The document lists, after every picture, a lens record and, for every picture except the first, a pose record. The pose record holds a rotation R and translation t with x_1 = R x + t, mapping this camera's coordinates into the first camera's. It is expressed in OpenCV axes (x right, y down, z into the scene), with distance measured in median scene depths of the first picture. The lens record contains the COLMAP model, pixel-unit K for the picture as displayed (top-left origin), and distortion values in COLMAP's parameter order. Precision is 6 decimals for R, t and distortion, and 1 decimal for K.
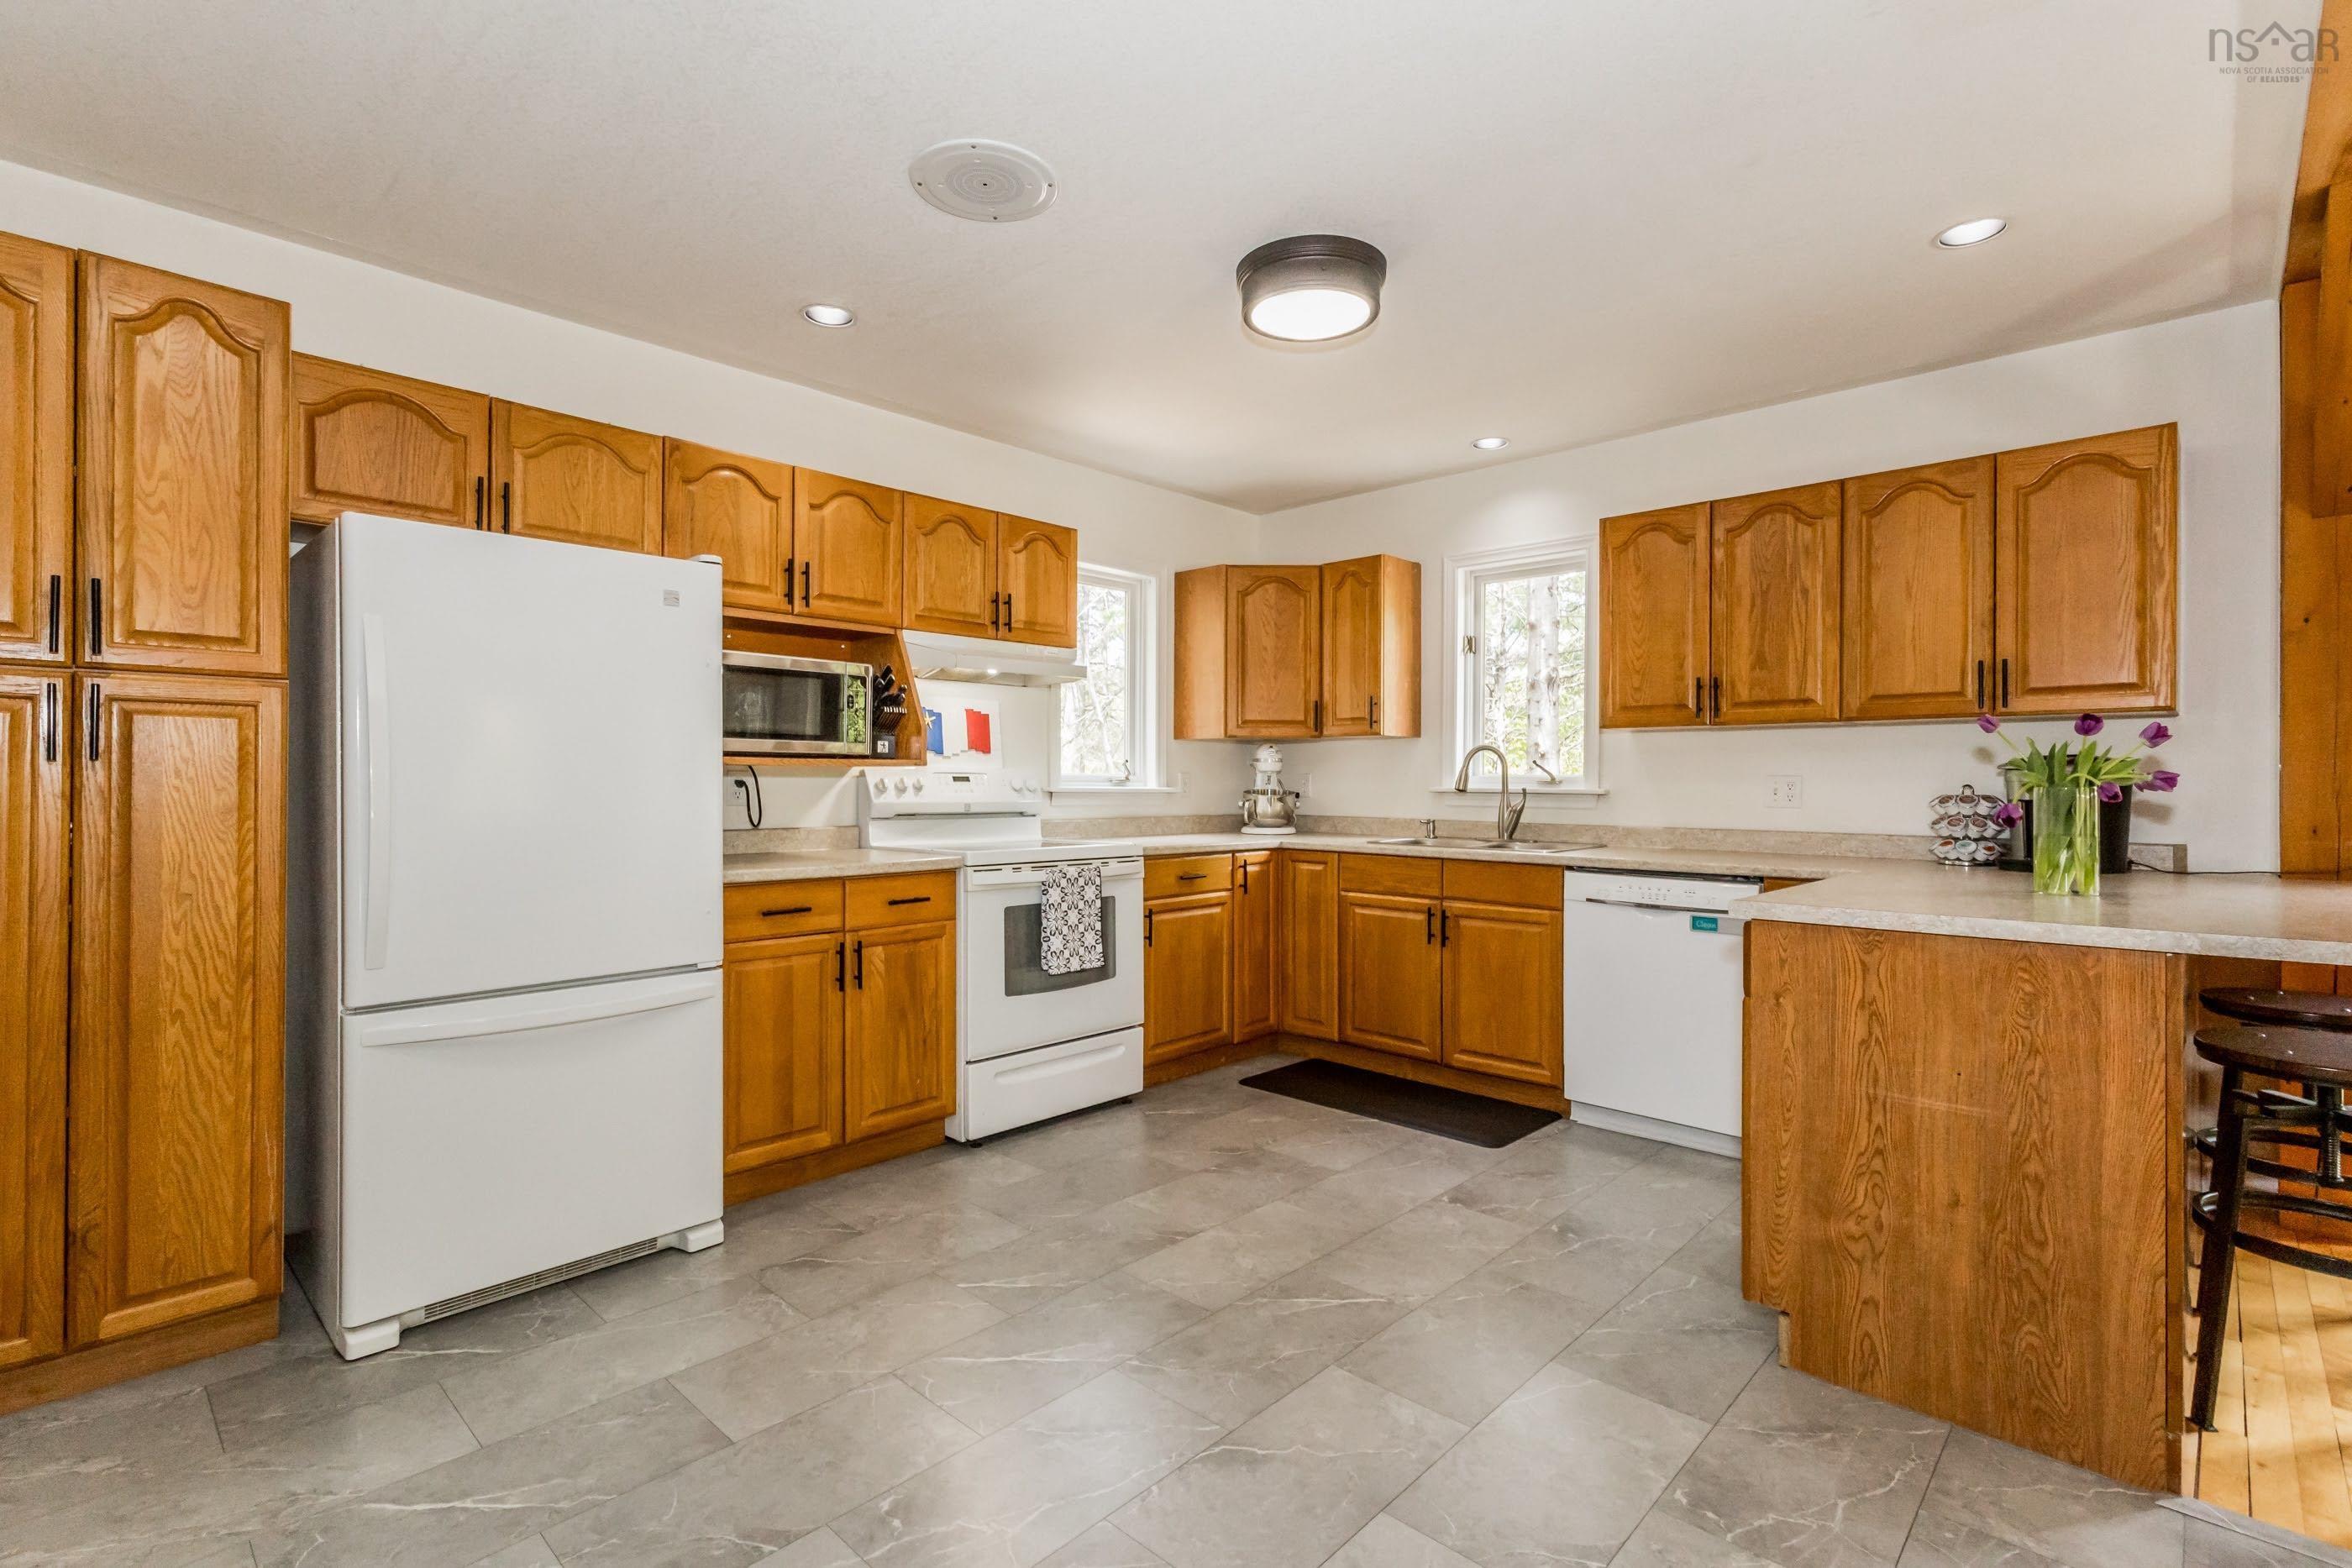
lens RADIAL K [[1086.4, 0, 1174.2], [0, 1086.4, 783.8], [0, 0, 1]] dist [-0.003125, -0.000527]
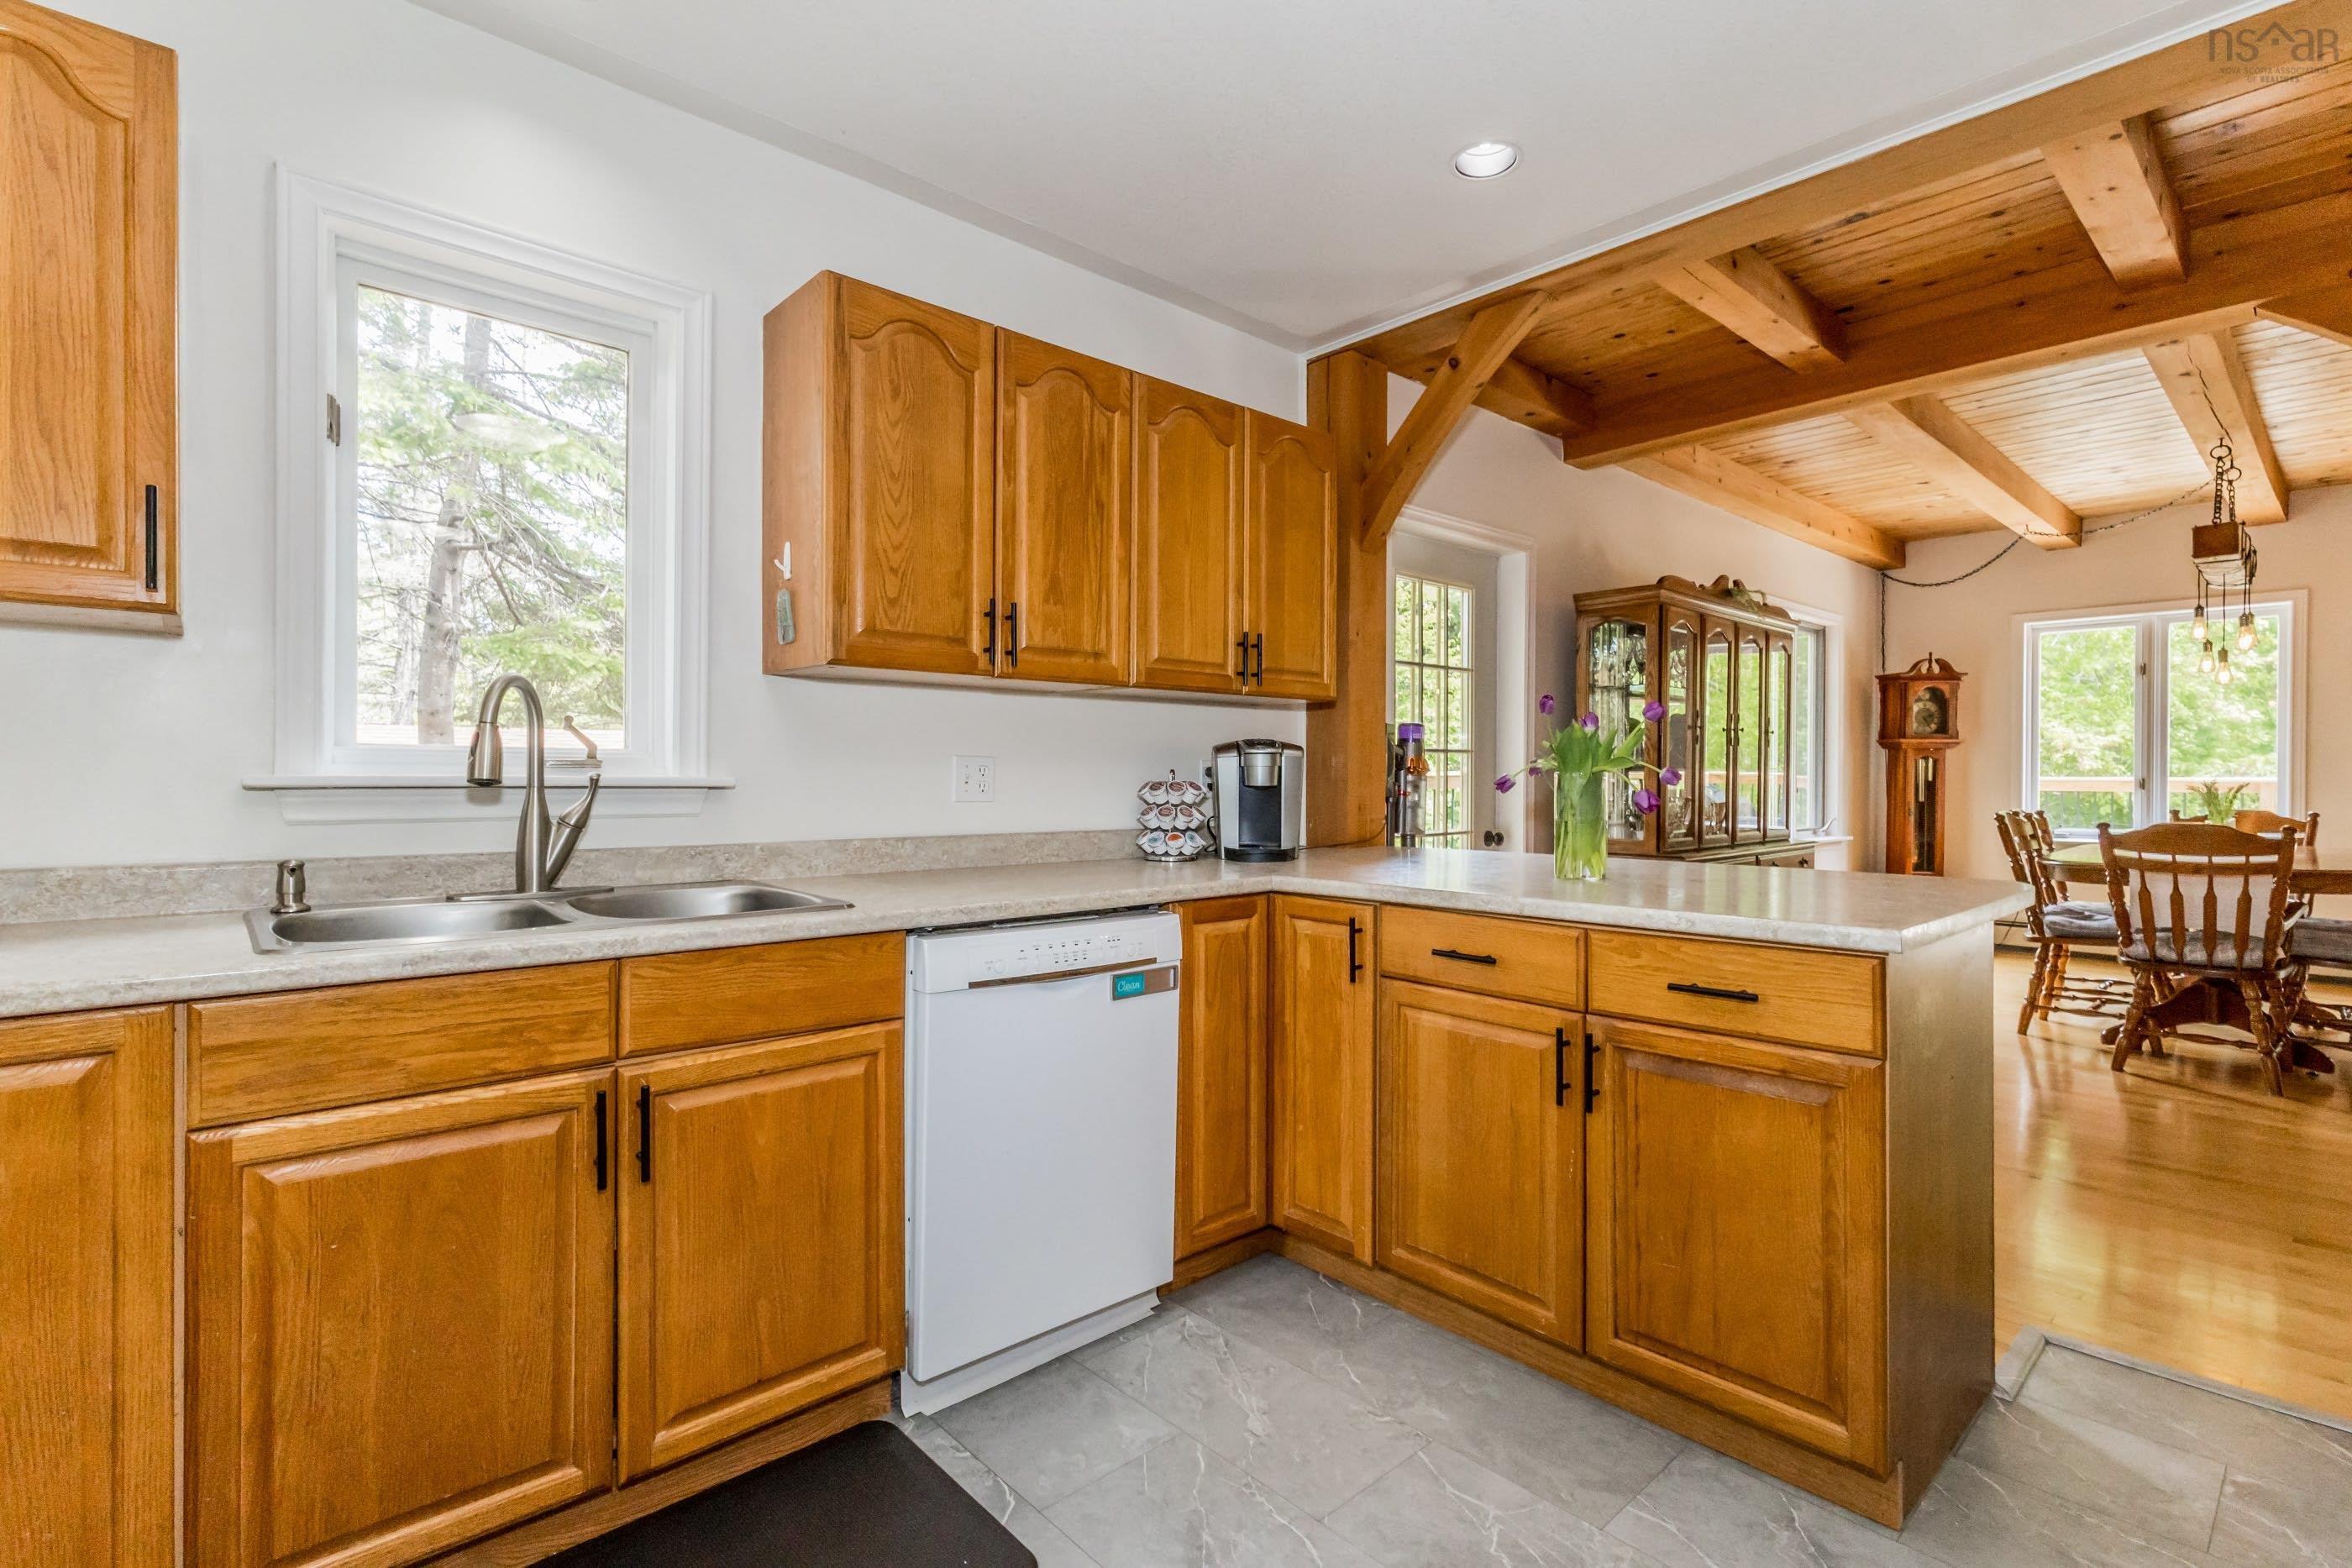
lens RADIAL K [[1086.4, 0, 1174.5], [0, 1086.4, 776.3], [0, 0, 1]] dist [-0.003125, -0.000527]
pose [[0.067483, -0.006171, 0.997701, -0.140878], [-0.003714, 0.999972, 0.006437, 0.000560], [-0.997713, -0.004140, 0.067459, 0.853781]]
